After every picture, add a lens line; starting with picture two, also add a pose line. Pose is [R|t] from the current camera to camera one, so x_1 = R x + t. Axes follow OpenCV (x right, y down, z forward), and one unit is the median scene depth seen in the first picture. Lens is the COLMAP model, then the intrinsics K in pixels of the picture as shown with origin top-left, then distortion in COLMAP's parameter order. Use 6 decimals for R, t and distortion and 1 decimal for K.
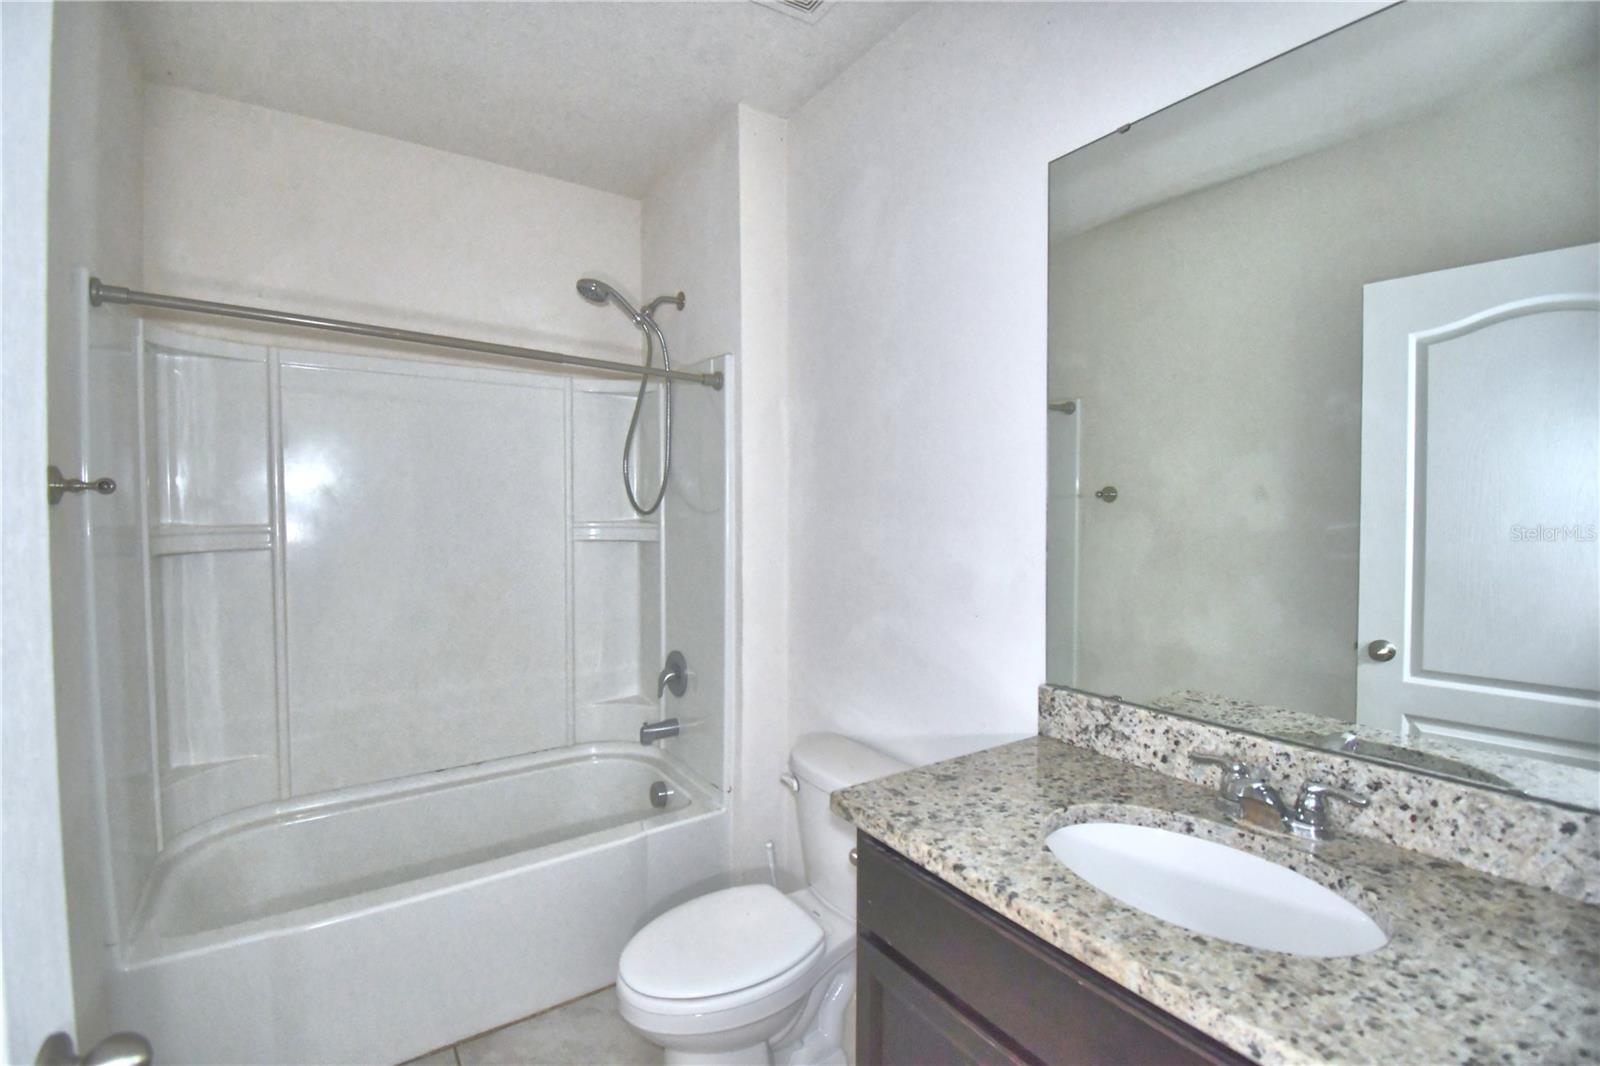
lens RADIAL K [[675.8, 0, 798.2], [0, 675.8, 534.5], [0, 0, 1]] dist [-0.001001, -0.016792]
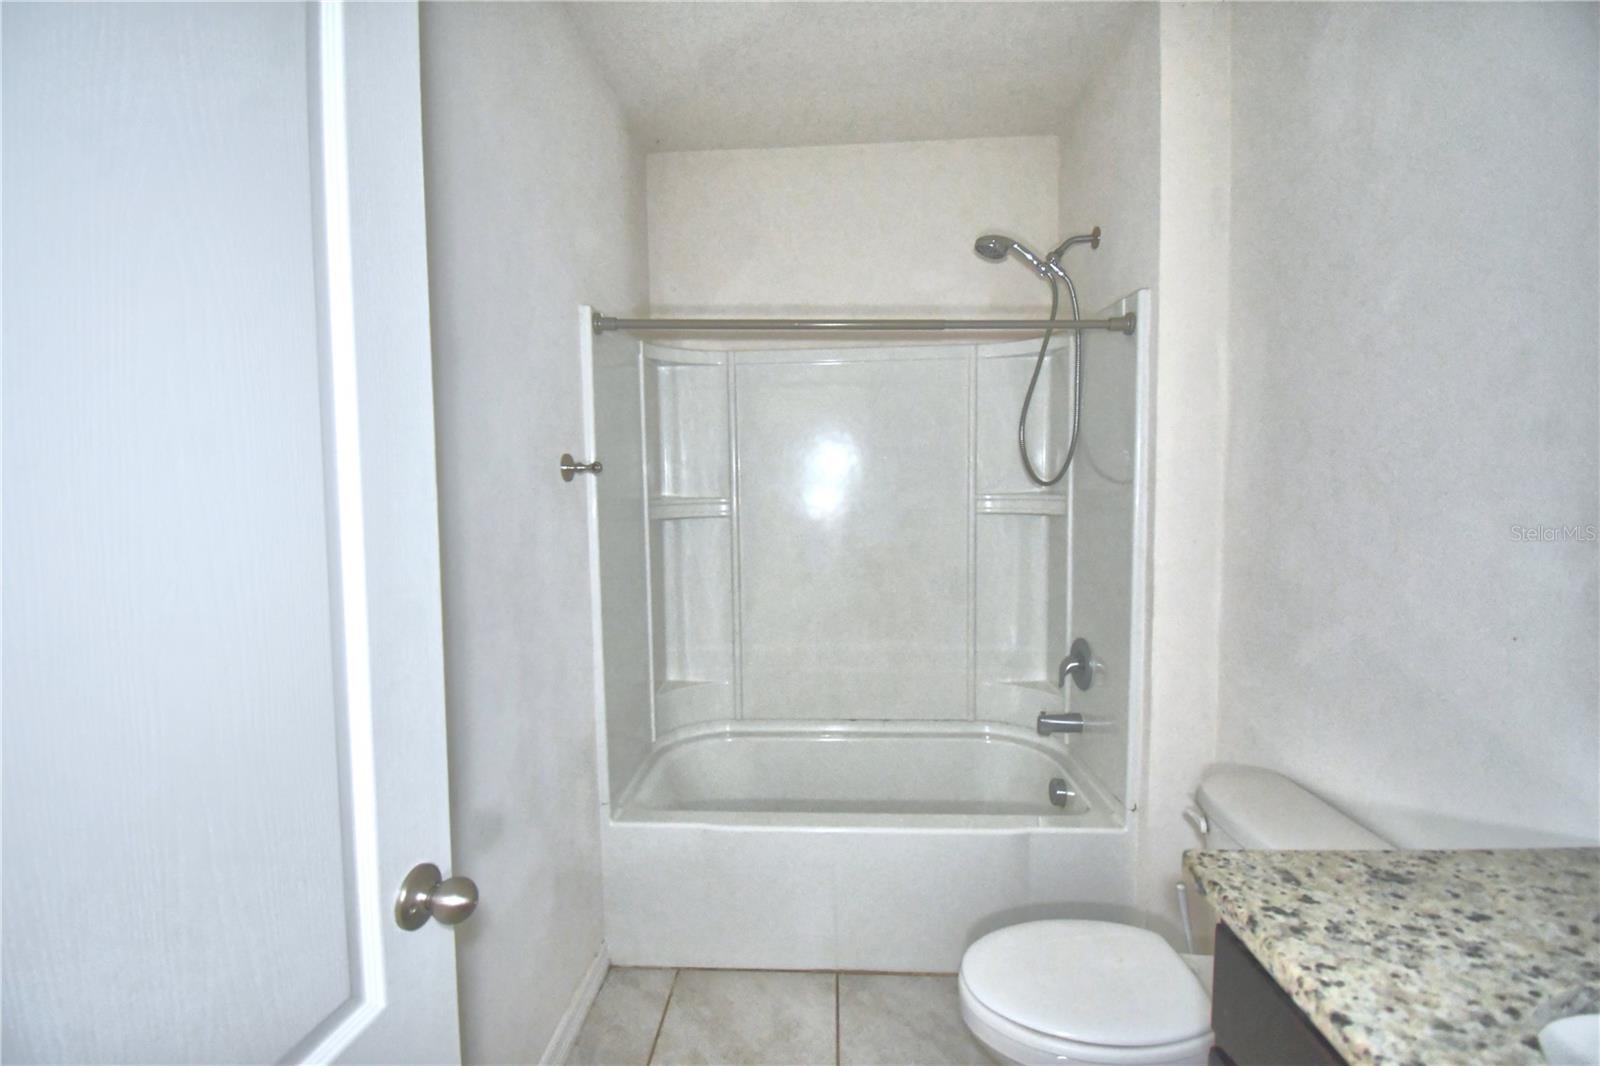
lens RADIAL K [[685.2, 0, 792.7], [0, 685.2, 531.8], [0, 0, 1]] dist [0.002389, -0.019802]
pose [[0.793000, 0.028369, -0.608561, 0.080925], [-0.007434, 0.999291, 0.036896, 0.002411], [0.609176, -0.024734, 0.792649, 0.074885]]
